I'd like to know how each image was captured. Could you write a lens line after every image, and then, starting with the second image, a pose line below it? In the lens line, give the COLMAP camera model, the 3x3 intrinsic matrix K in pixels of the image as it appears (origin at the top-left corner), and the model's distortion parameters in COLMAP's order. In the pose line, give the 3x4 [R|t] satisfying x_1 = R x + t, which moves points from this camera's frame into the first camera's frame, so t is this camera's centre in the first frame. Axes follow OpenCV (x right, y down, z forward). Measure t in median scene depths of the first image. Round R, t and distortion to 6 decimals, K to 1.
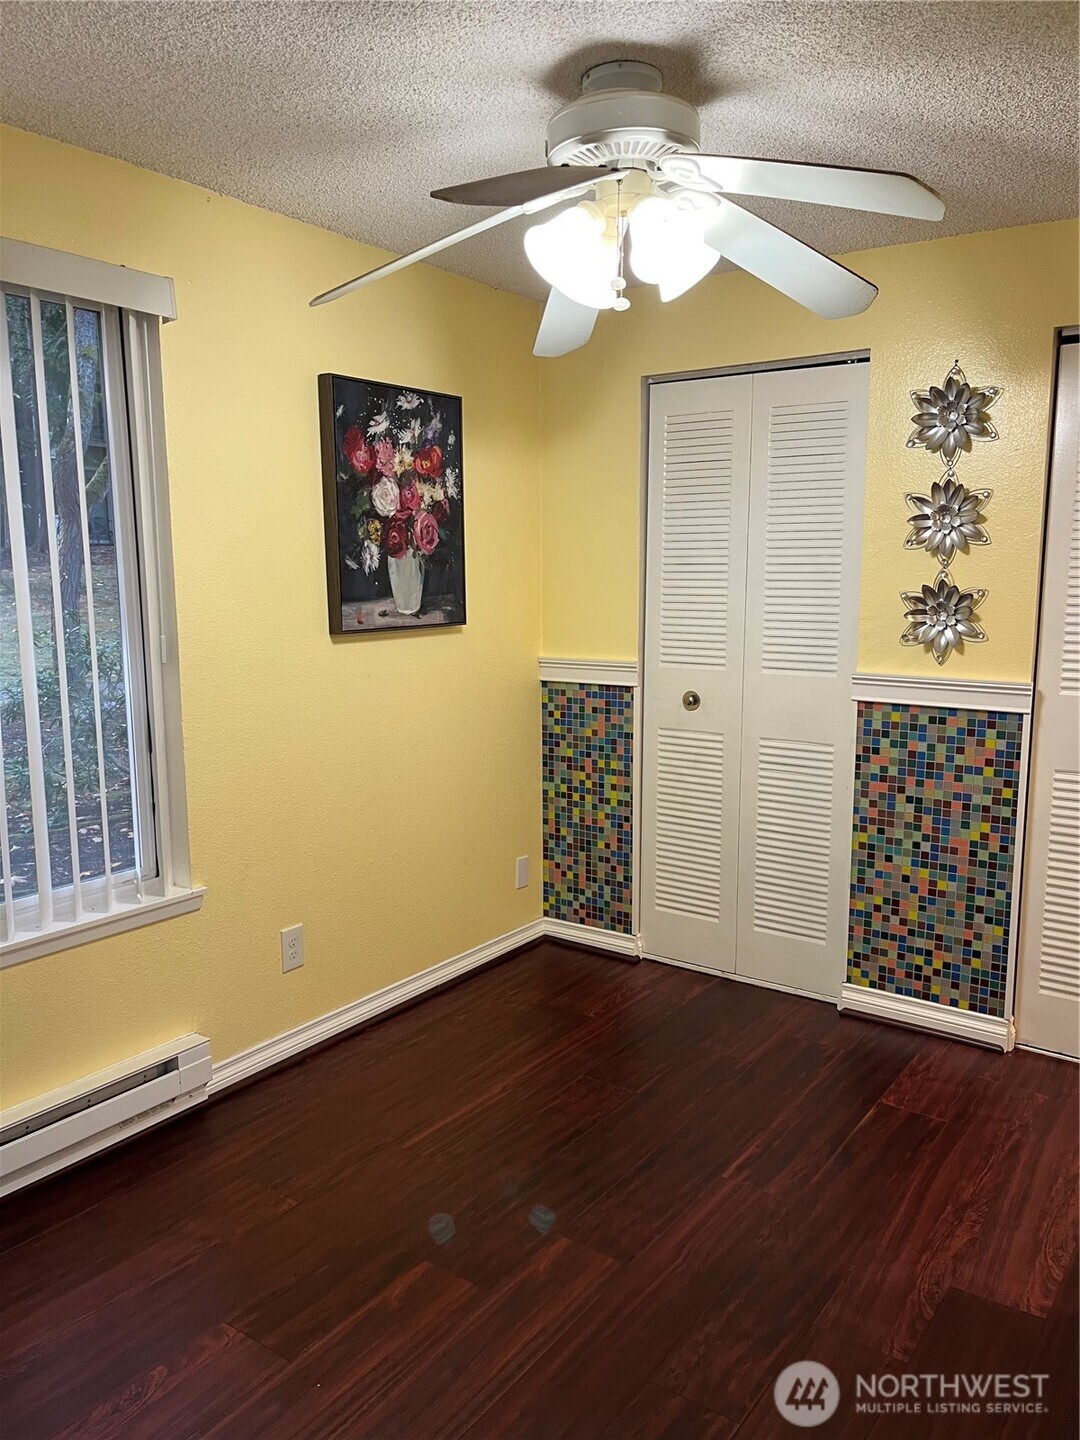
lens RADIAL K [[1097.1, 0, 540.0], [0, 1097.1, 720.0], [0, 0, 1]] dist [0.060510, 0.000854]
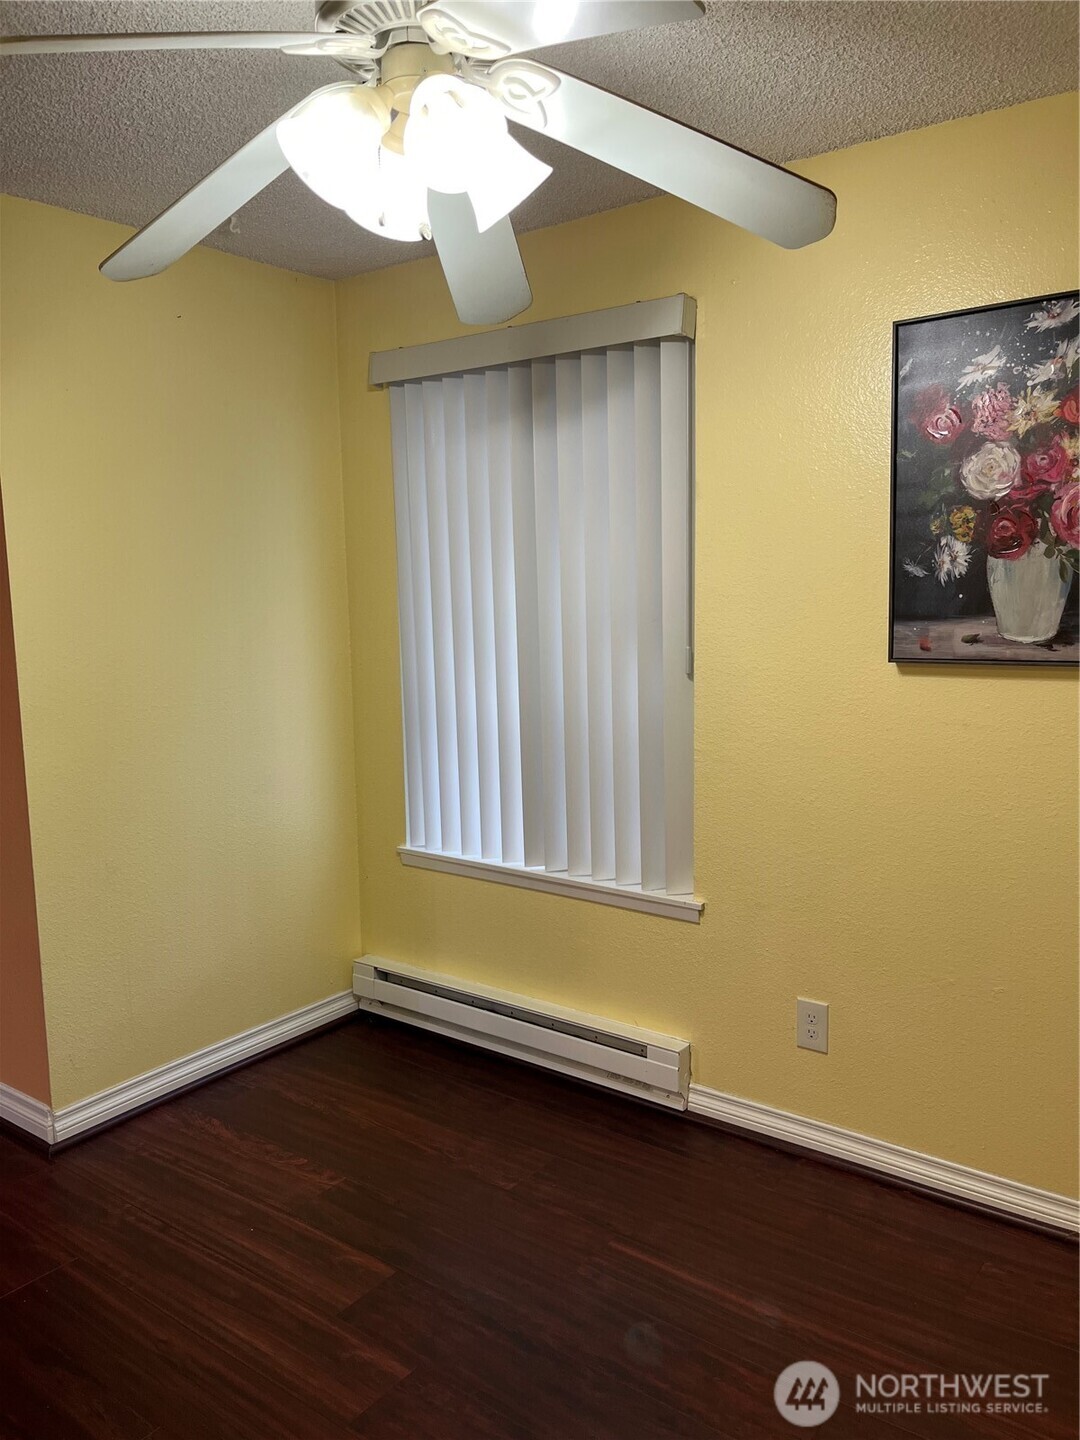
lens RADIAL K [[1097.1, 0, 540.0], [0, 1097.1, 720.0], [0, 0, 1]] dist [0.060510, 0.000854]
pose [[-0.015955, 0.125658, -0.991945, 0.578965], [-0.123426, 0.984237, 0.126667, -0.103117], [0.992226, 0.124453, -0.000194, 0.745102]]
